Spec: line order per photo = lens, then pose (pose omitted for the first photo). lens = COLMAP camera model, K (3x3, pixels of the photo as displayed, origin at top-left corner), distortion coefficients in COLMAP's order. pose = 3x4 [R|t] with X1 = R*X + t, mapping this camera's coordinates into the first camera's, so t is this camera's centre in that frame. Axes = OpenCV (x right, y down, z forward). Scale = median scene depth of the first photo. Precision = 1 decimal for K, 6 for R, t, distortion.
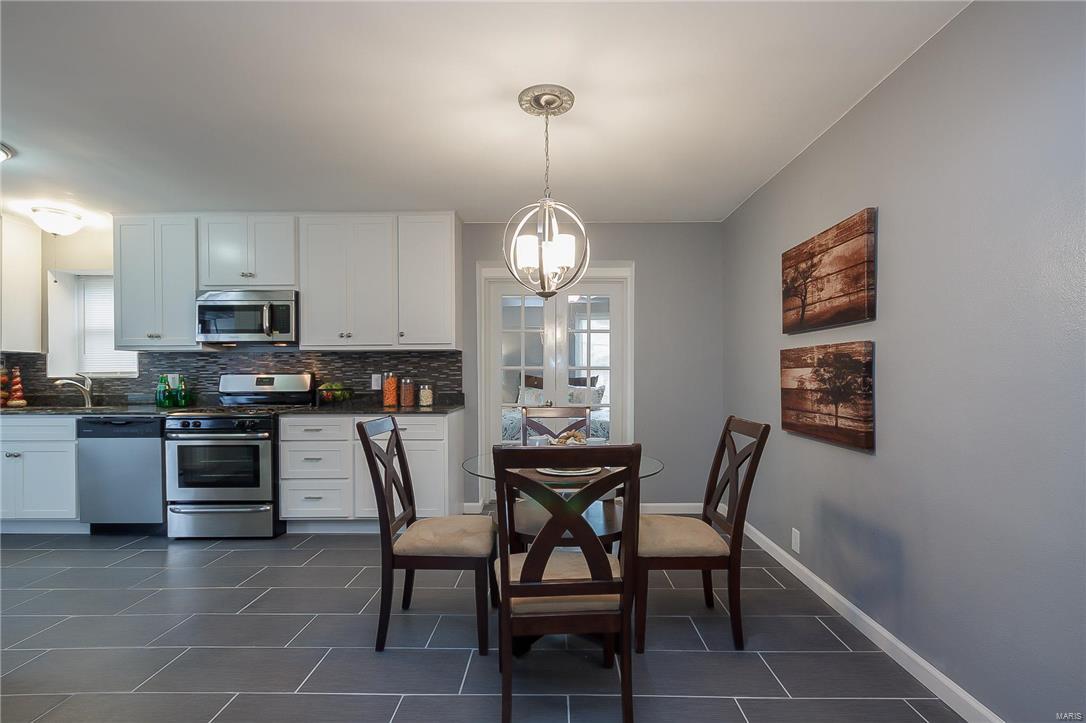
lens RADIAL K [[501.6, 0, 543.8], [0, 501.6, 377.6], [0, 0, 1]] dist [0.003732, 0.003314]
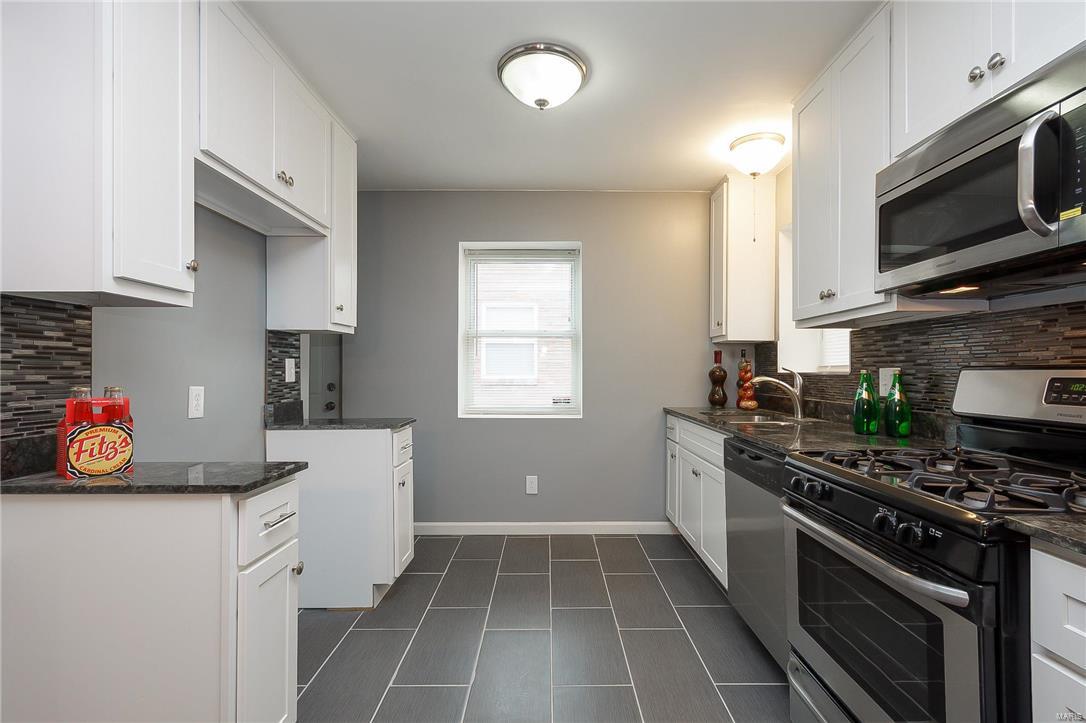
lens RADIAL K [[501.6, 0, 551.6], [0, 501.6, 368.6], [0, 0, 1]] dist [0.003732, 0.003314]
pose [[0.020260, -0.000955, -0.999794, -0.249602], [-0.003180, 0.999994, -0.001019, -0.005002], [0.999790, 0.003200, 0.020257, 0.670394]]
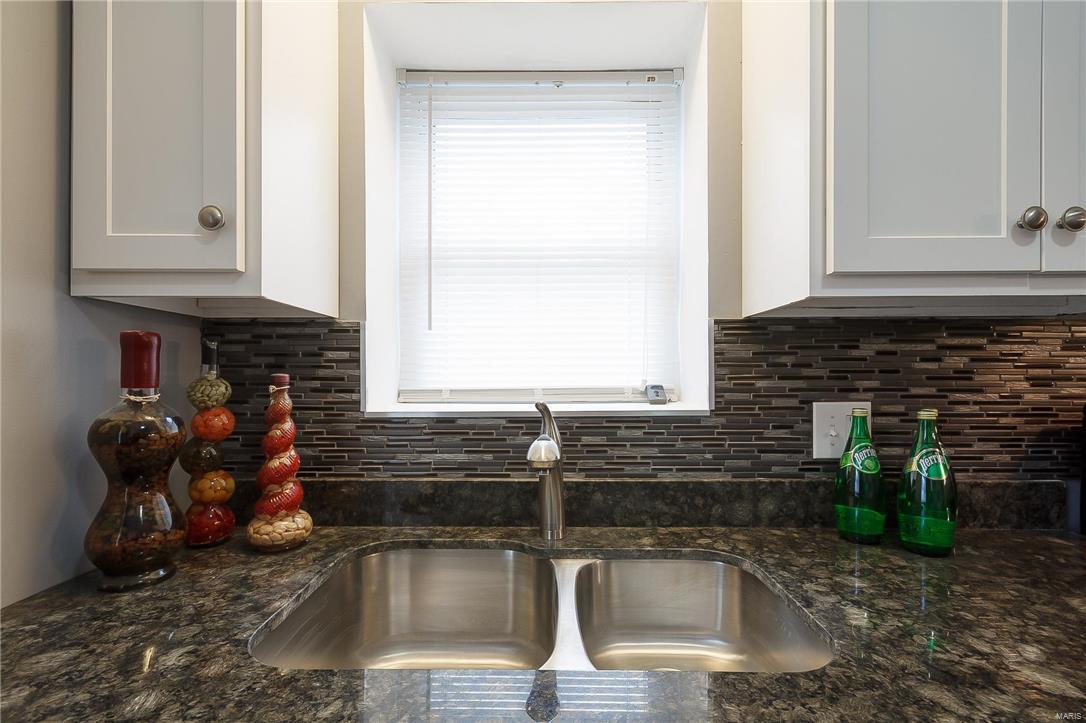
lens RADIAL K [[501.6, 0, 545.1], [0, 501.6, 376.5], [0, 0, 1]] dist [0.003732, 0.003314]
pose [[0.999899, 0.003817, 0.013659, -0.925119], [-0.003920, 0.999964, 0.007560, -0.022264], [-0.013629, -0.007613, 0.999878, 0.767483]]
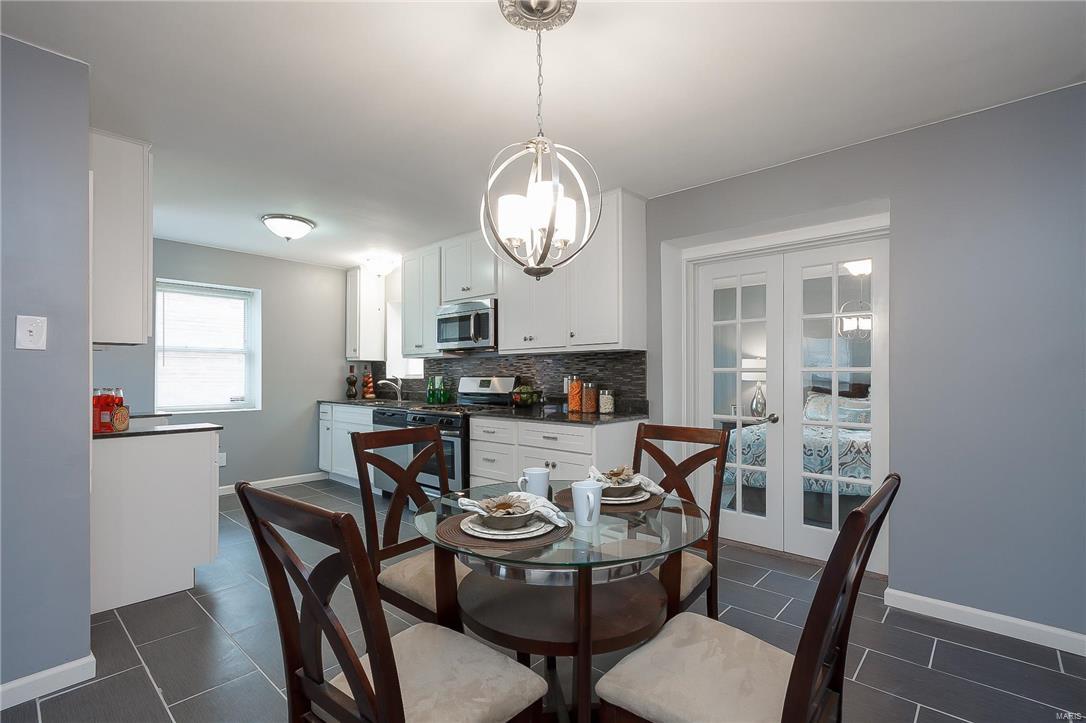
lens RADIAL K [[501.6, 0, 553.4], [0, 501.6, 368.8], [0, 0, 1]] dist [0.003732, 0.003314]
pose [[0.756120, -0.005443, -0.654410, 0.278686], [-0.004042, 0.999907, -0.012987, -0.011078], [0.654420, 0.012465, 0.756028, 0.265344]]
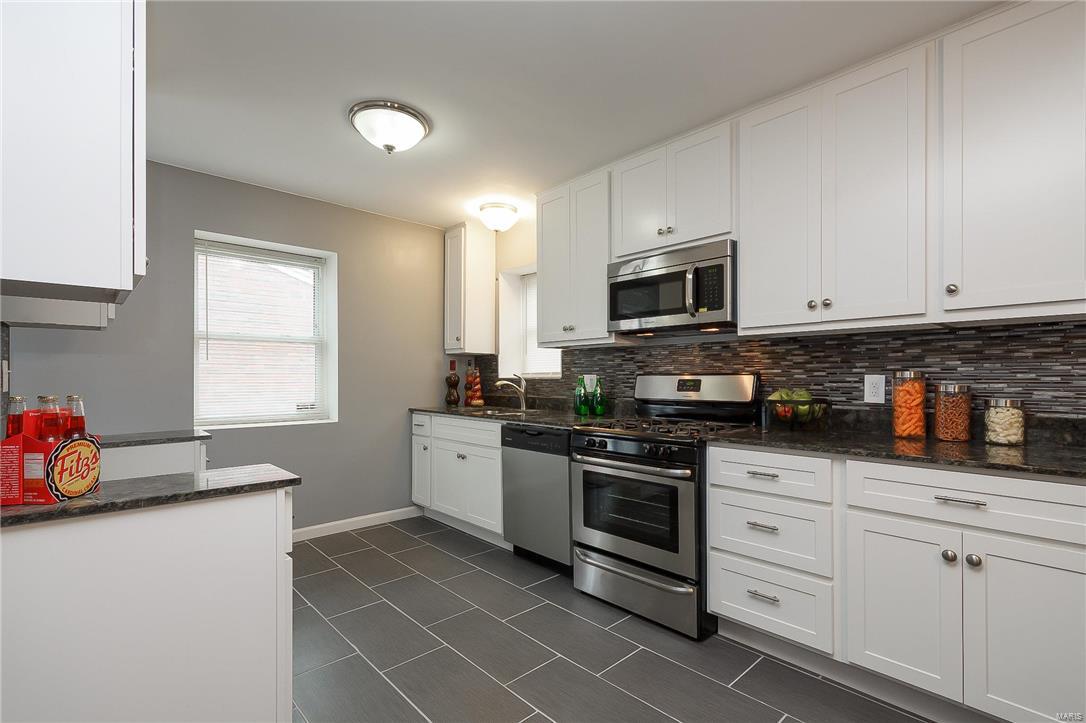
lens RADIAL K [[501.6, 0, 553.2], [0, 501.6, 373.1], [0, 0, 1]] dist [0.003732, 0.003314]
pose [[0.700607, -0.002588, -0.713542, -0.195495], [-0.003336, 0.999971, -0.006903, -0.003698], [0.713539, 0.007217, 0.700578, 0.386892]]
